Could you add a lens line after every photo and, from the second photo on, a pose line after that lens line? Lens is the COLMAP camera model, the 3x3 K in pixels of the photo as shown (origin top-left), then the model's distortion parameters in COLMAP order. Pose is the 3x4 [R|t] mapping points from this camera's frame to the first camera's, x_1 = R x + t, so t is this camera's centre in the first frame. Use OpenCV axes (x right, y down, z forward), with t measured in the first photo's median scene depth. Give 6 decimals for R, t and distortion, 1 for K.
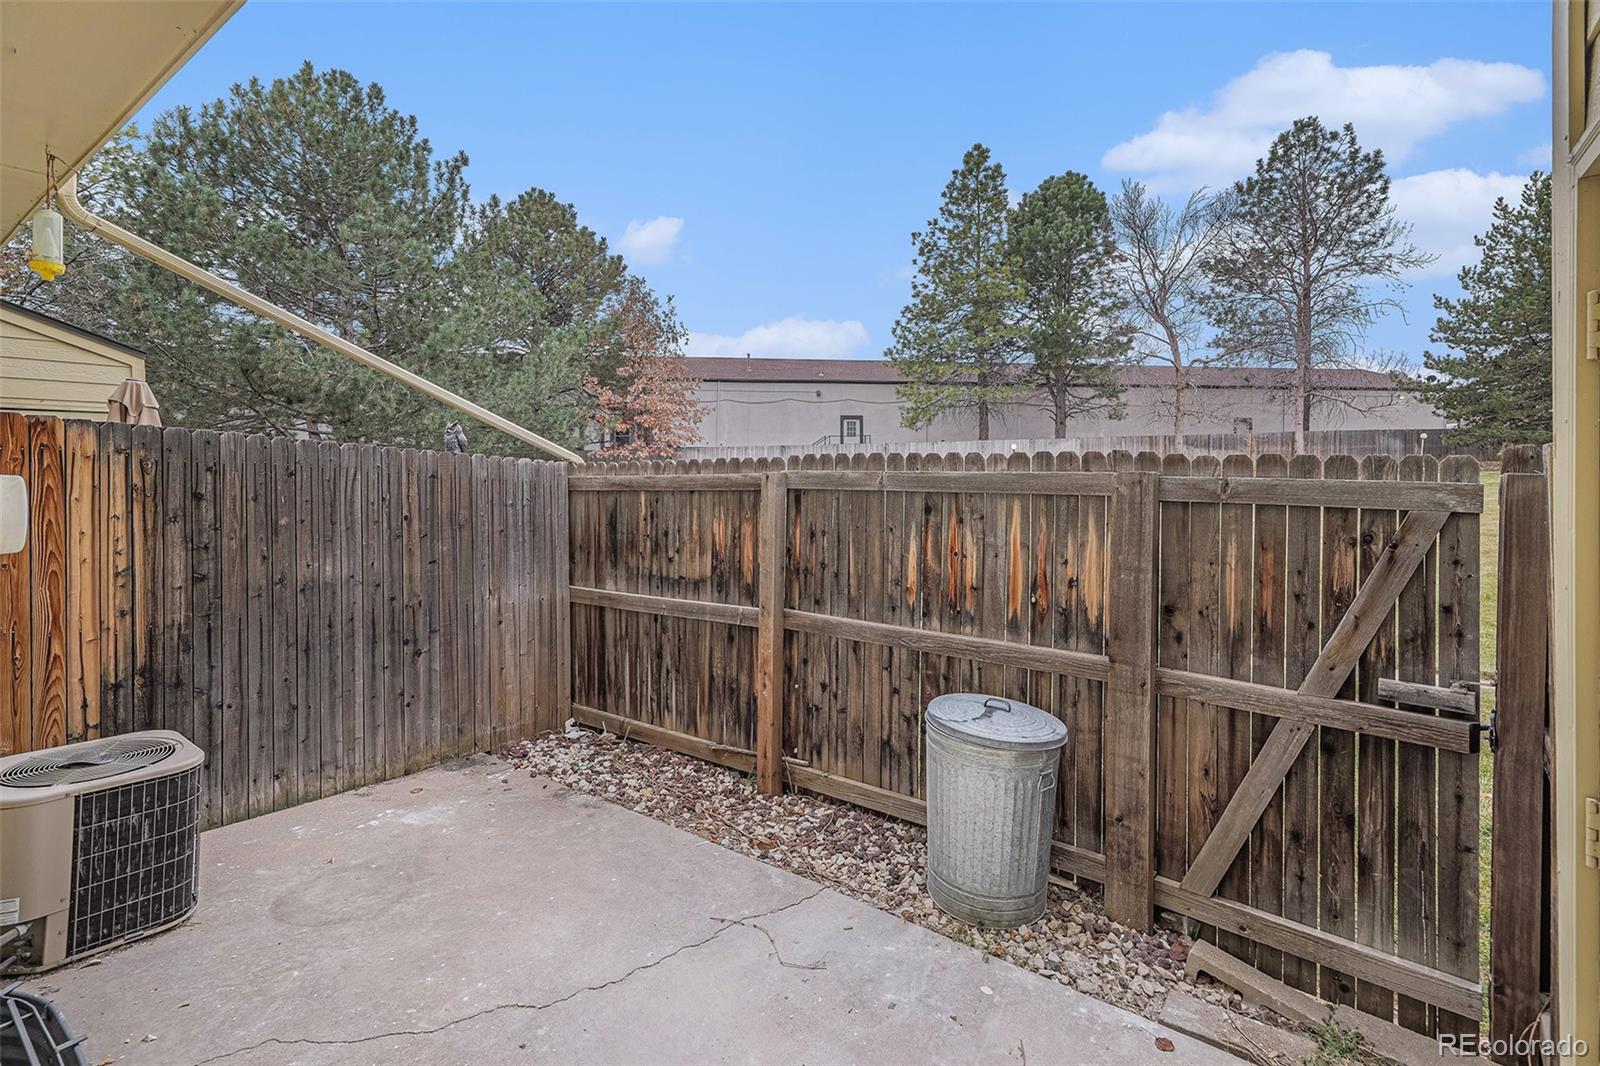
lens RADIAL K [[767.2, 0, 803.7], [0, 767.2, 466.0], [0, 0, 1]] dist [0.000849, 0.000299]
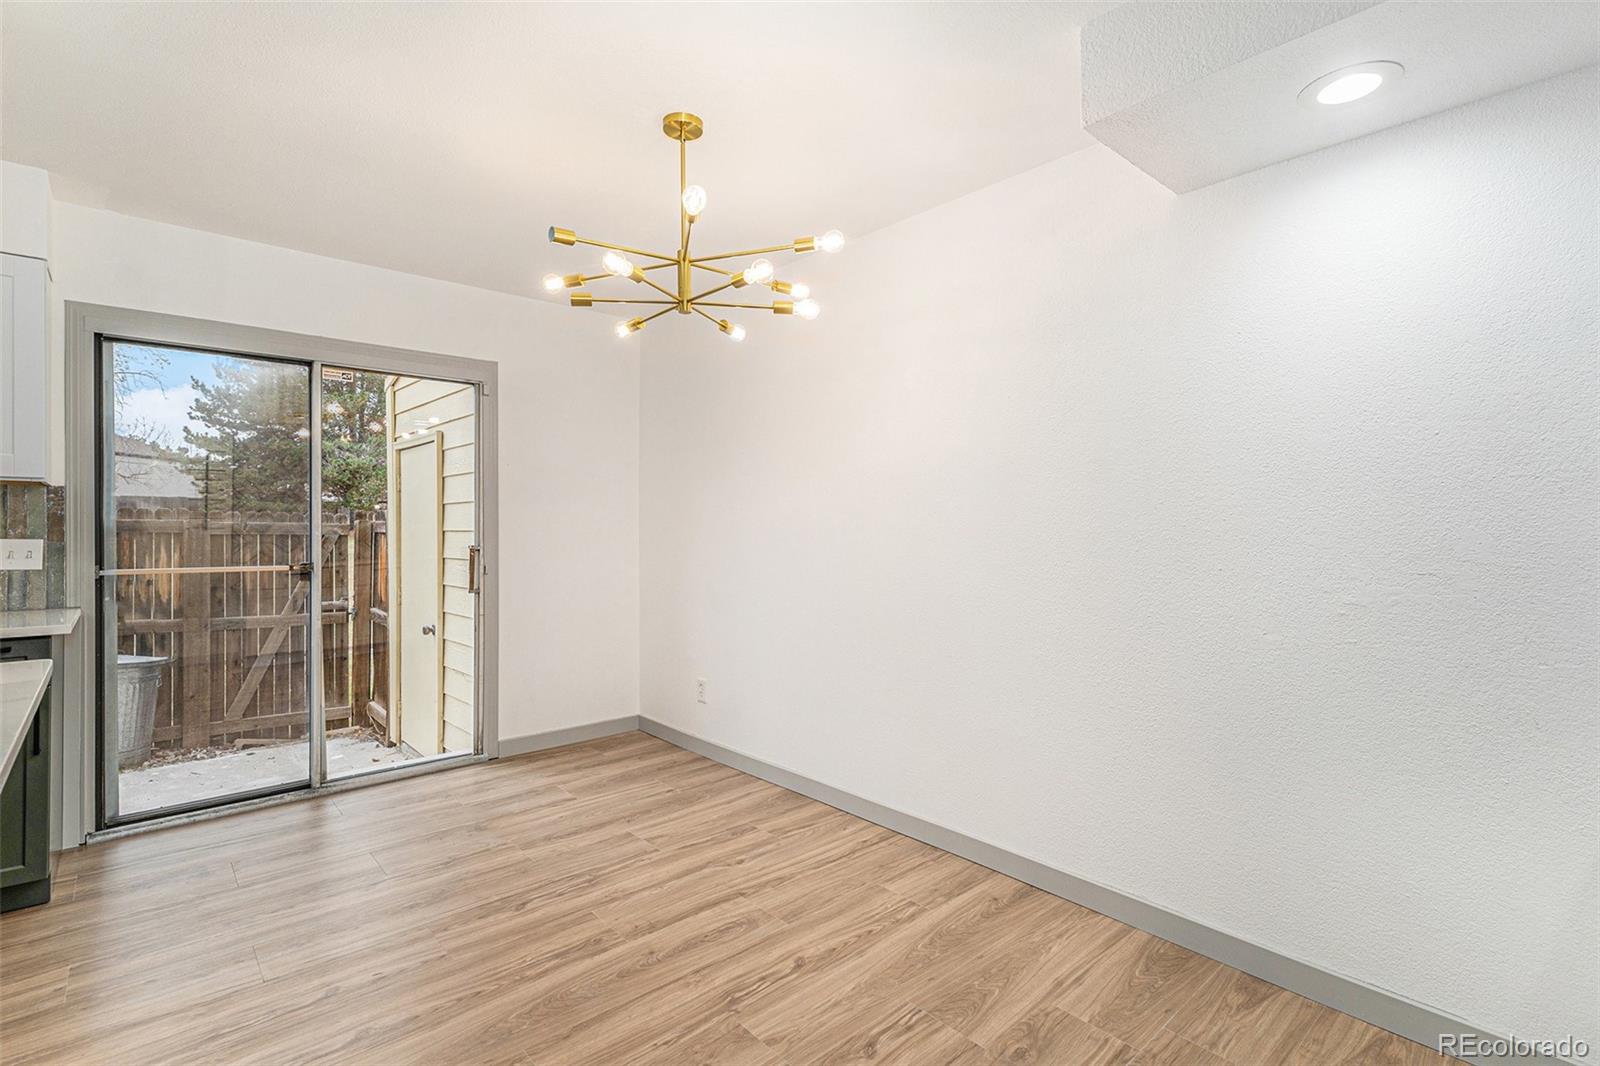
lens RADIAL K [[748.6, 0, 805.4], [0, 748.6, 523.0], [0, 0, 1]] dist [0.000850, 0.000553]
pose [[0.177394, 0.006450, 0.984119, -0.095763], [0.006615, 0.999948, -0.007746, 0.003316], [-0.984118, 0.007885, 0.177342, -0.070611]]
